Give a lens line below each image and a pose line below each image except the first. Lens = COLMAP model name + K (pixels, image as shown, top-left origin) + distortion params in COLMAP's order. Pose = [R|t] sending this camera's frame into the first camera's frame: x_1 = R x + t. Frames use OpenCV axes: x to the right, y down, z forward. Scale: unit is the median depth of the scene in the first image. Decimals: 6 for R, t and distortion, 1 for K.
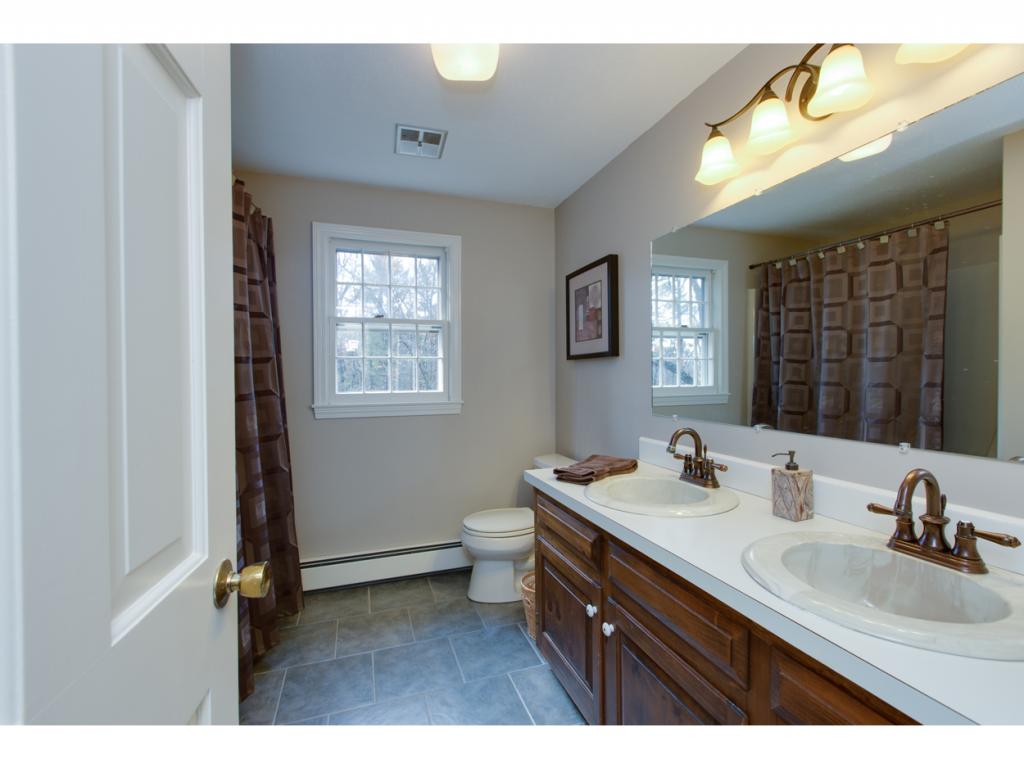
lens RADIAL K [[455.1, 0, 512.0], [0, 455.1, 384.0], [0, 0, 1]] dist [-0.000214, -0.000078]
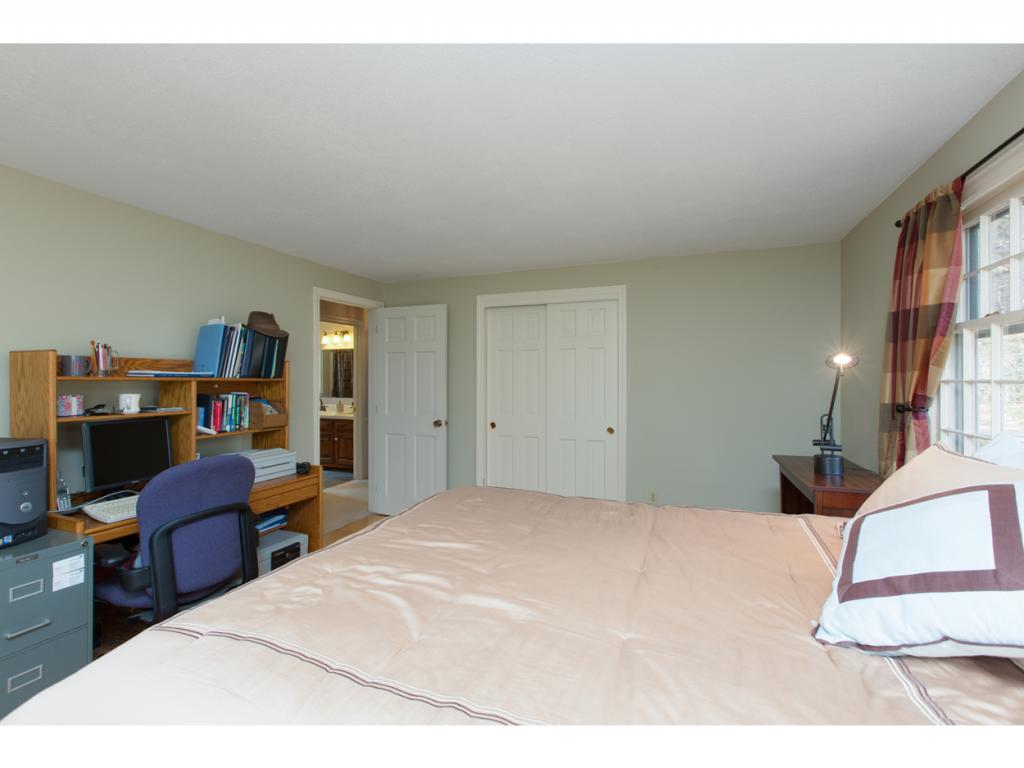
lens RADIAL K [[455.1, 0, 512.0], [0, 455.1, 384.0], [0, 0, 1]] dist [-0.000214, -0.000078]
pose [[0.647764, 0.002336, 0.761838, -1.730058], [0.006957, 0.999935, -0.008982, 0.022507], [-0.761810, 0.011118, 0.647705, -3.225239]]
